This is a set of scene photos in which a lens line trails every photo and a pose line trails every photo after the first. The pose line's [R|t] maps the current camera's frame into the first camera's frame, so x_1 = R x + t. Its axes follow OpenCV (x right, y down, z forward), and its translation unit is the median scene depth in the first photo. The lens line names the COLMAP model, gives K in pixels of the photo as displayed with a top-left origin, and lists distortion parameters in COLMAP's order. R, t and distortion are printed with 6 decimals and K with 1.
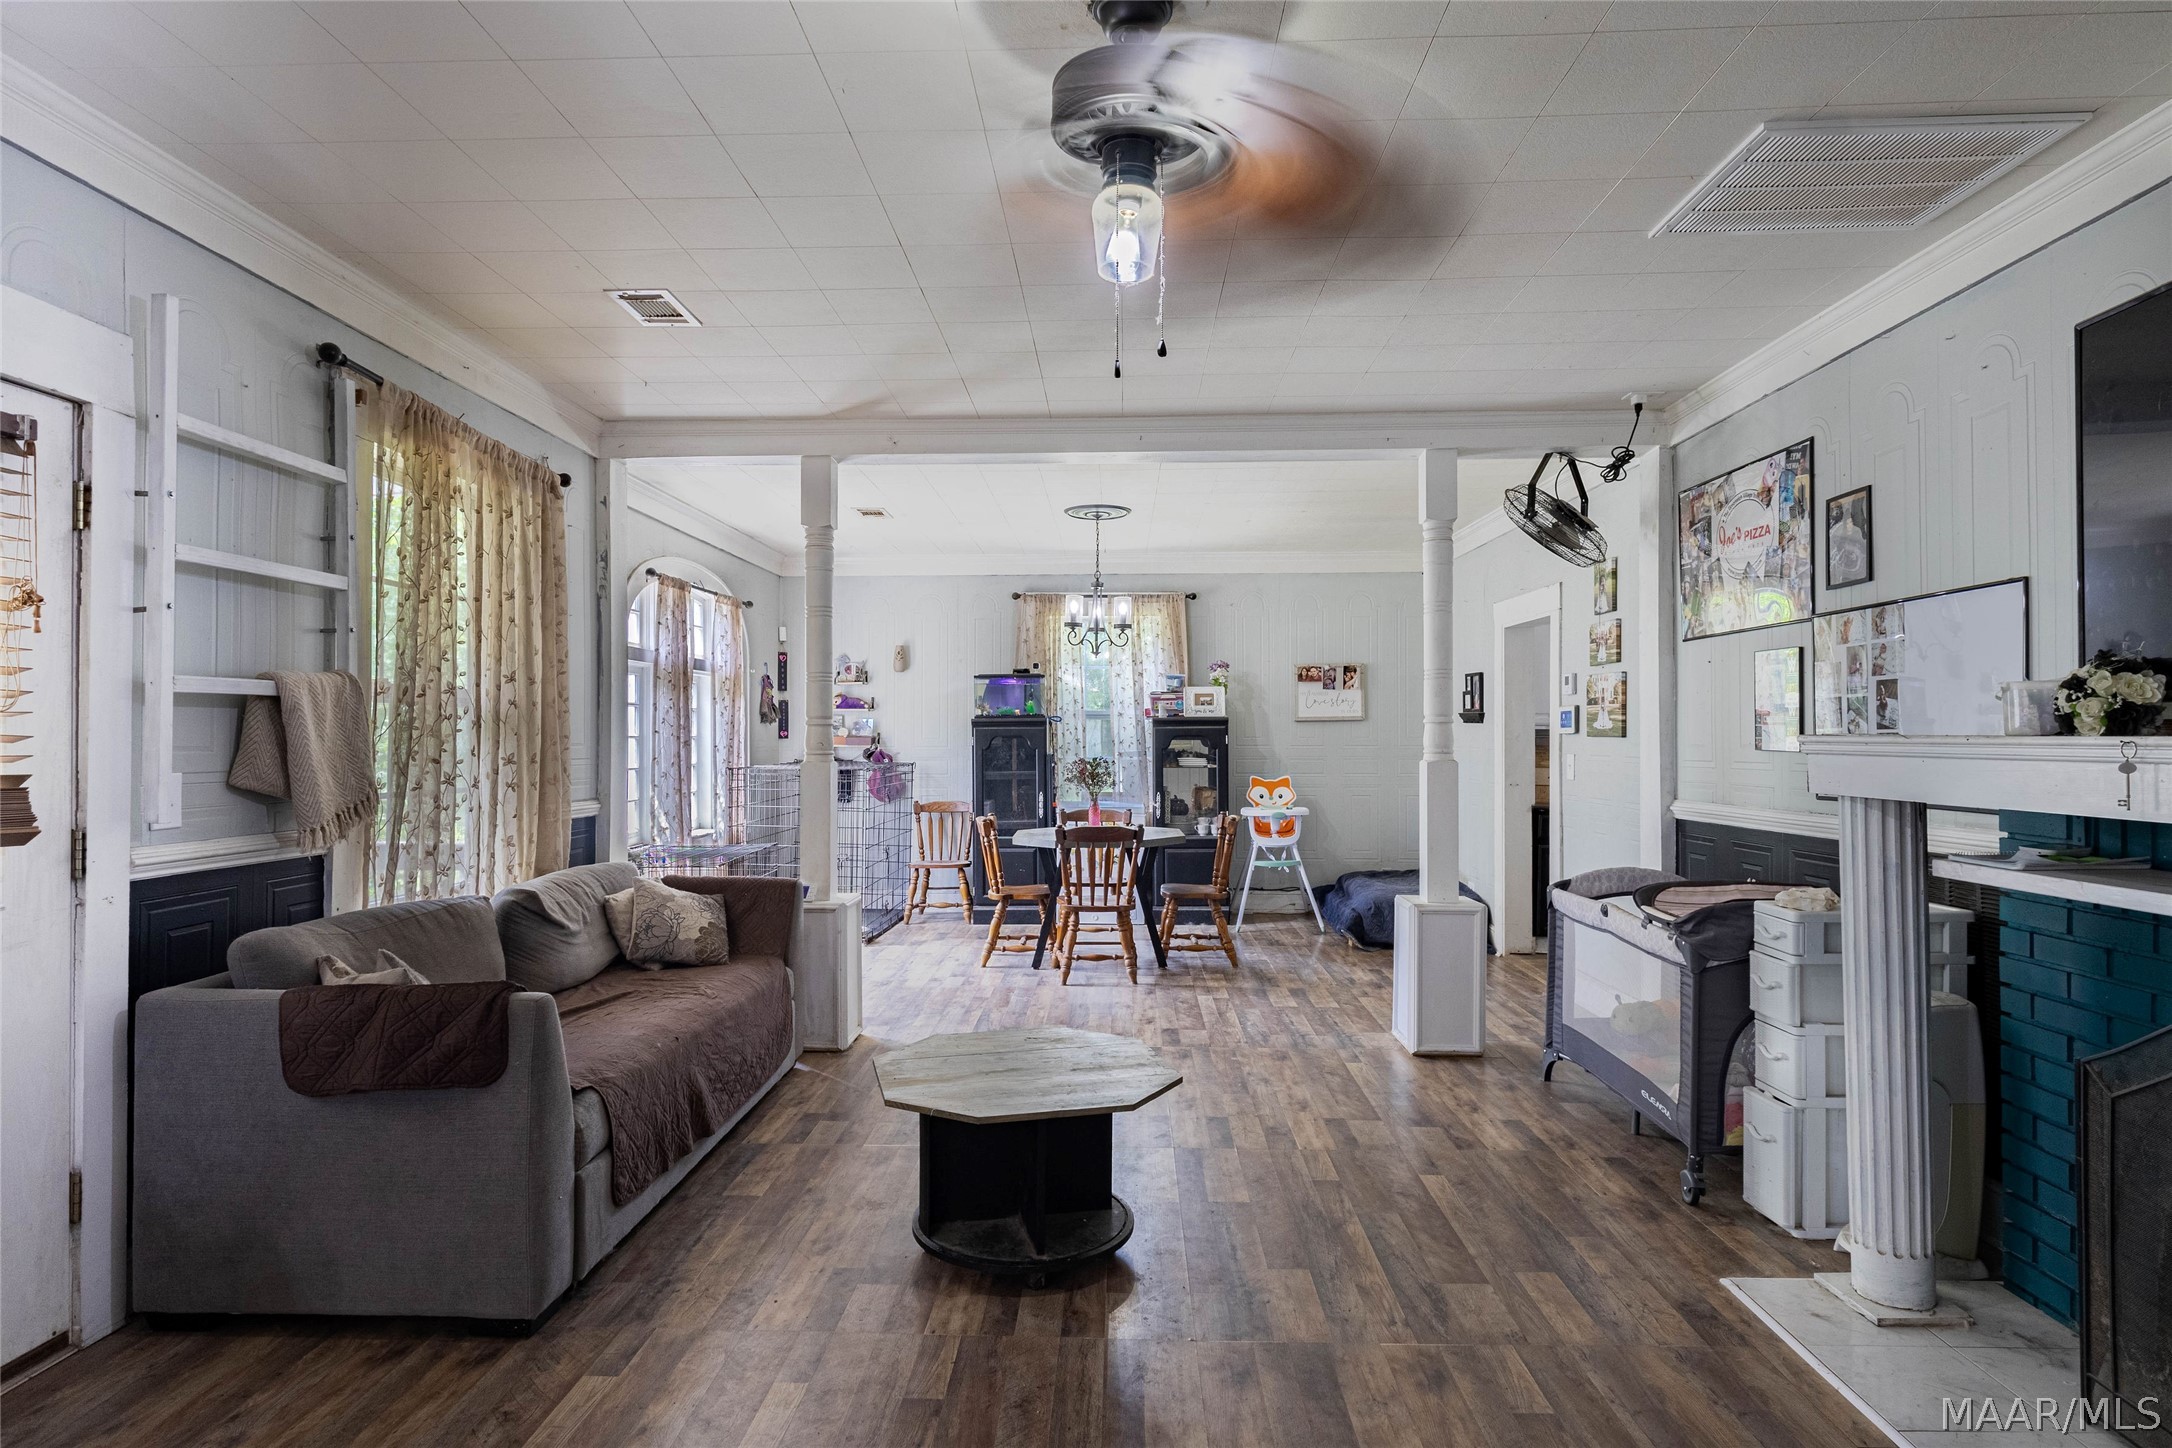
lens RADIAL K [[1149.0, 0, 1077.4], [0, 1149.0, 724.7], [0, 0, 1]] dist [-0.002301, -0.000503]
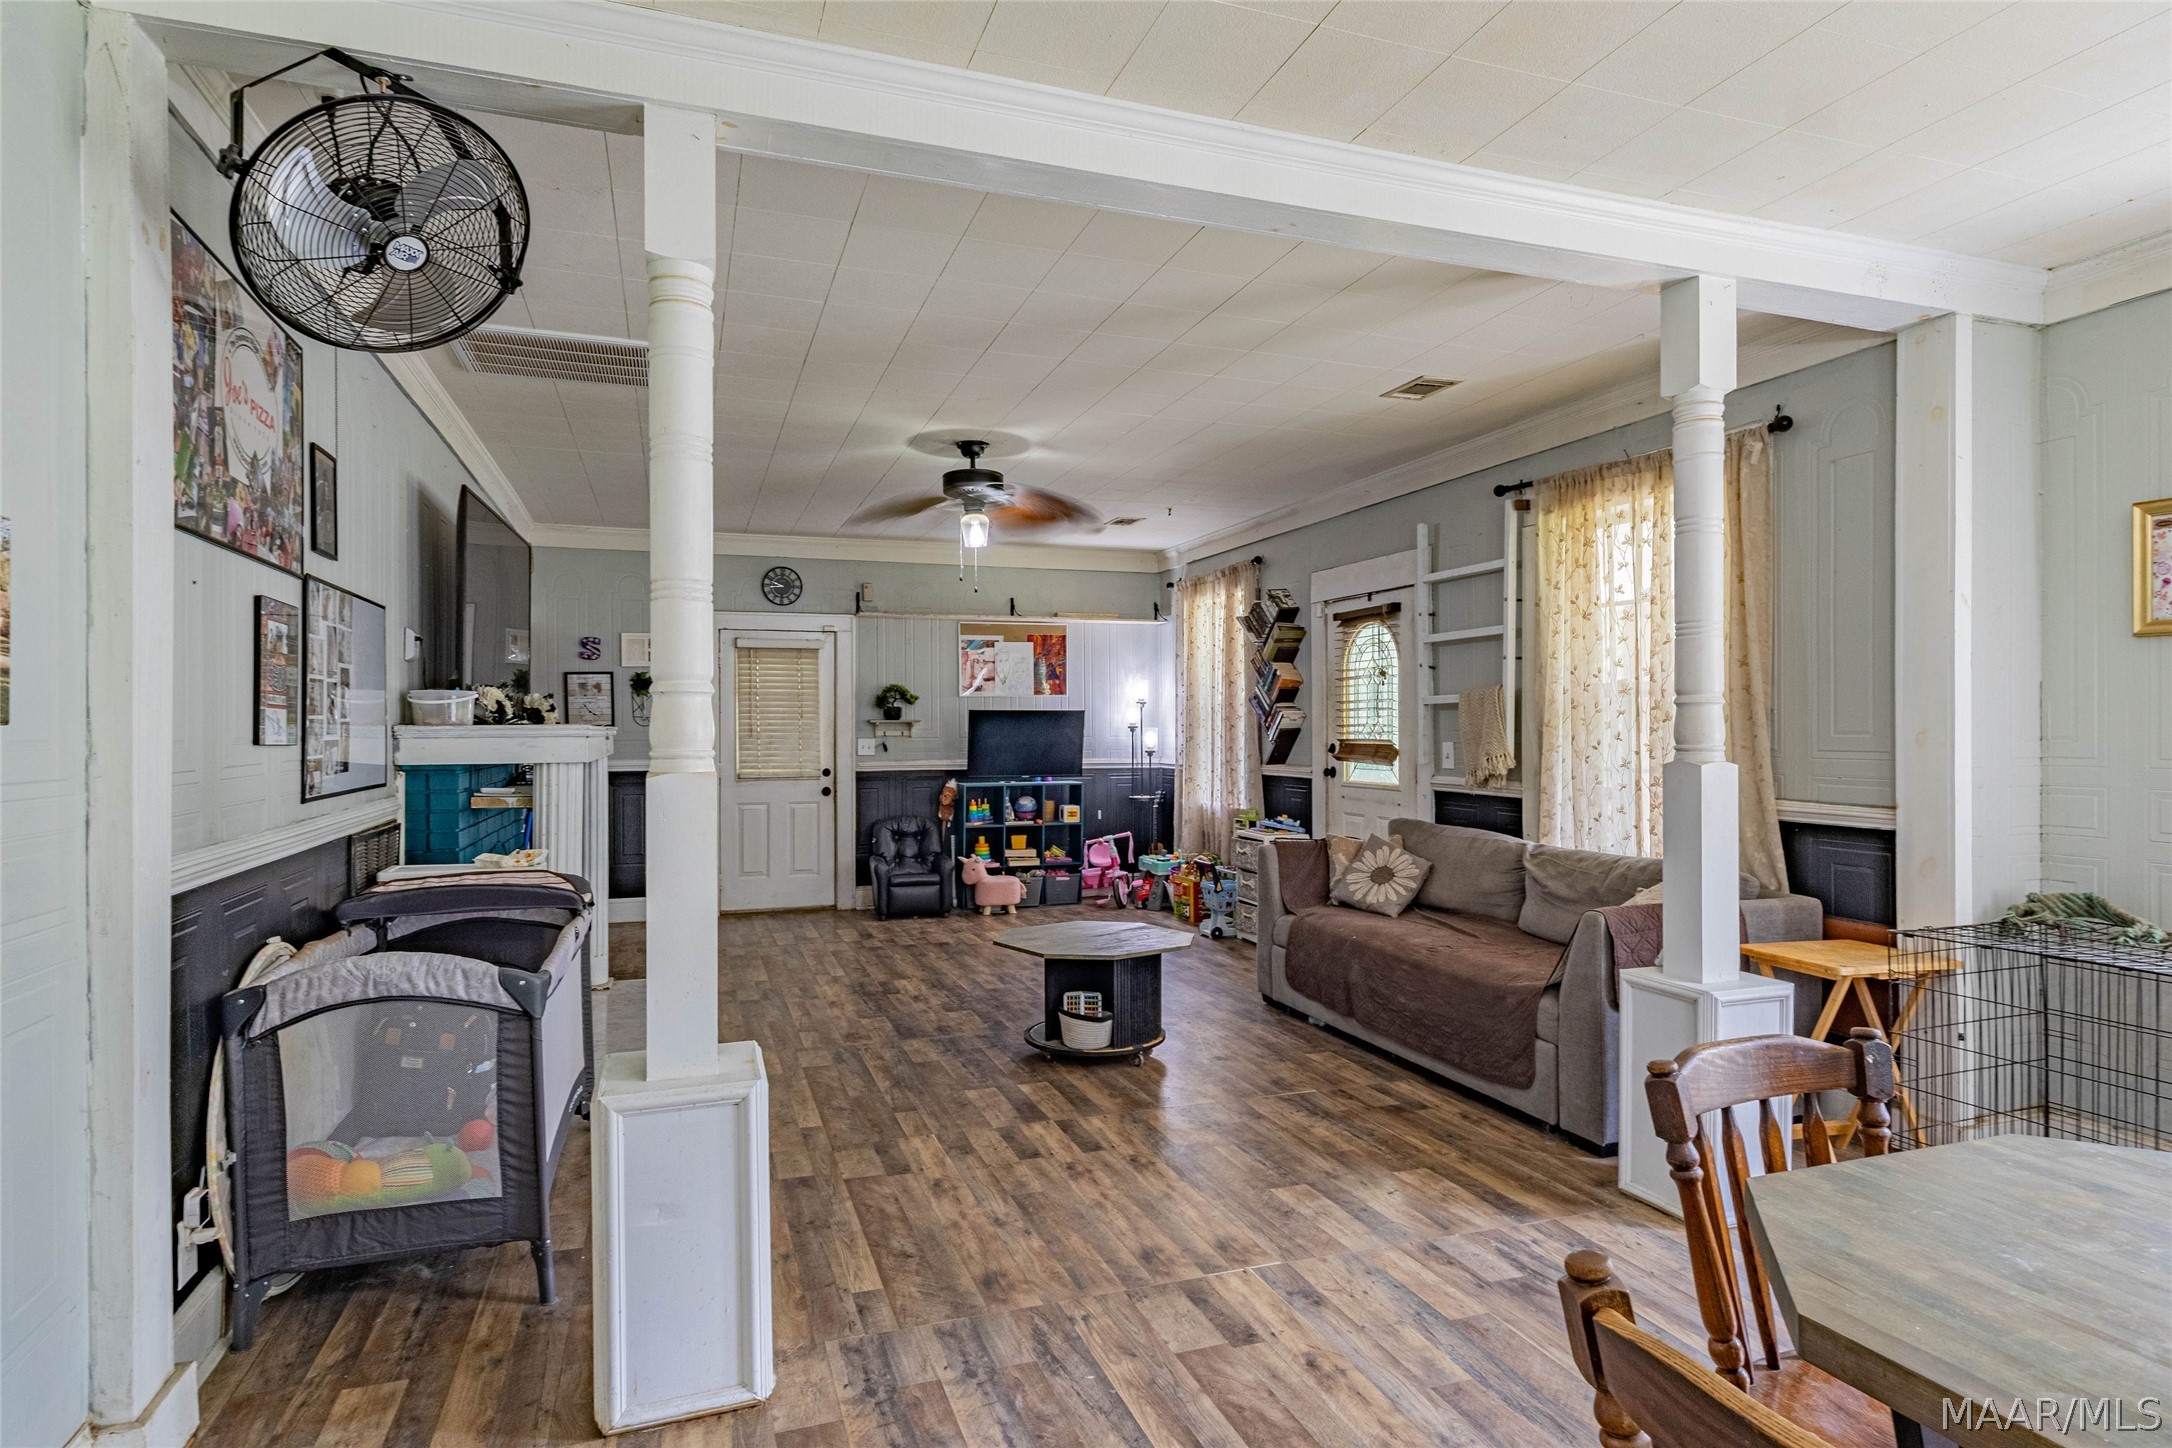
lens RADIAL K [[1149.0, 0, 1077.4], [0, 1149.0, 724.7], [0, 0, 1]] dist [-0.002301, -0.000503]
pose [[-0.929518, 0.000971, -0.368776, 0.403993], [0.006683, 0.999877, -0.014213, 0.022897], [0.368716, -0.015676, -0.929410, 1.797198]]
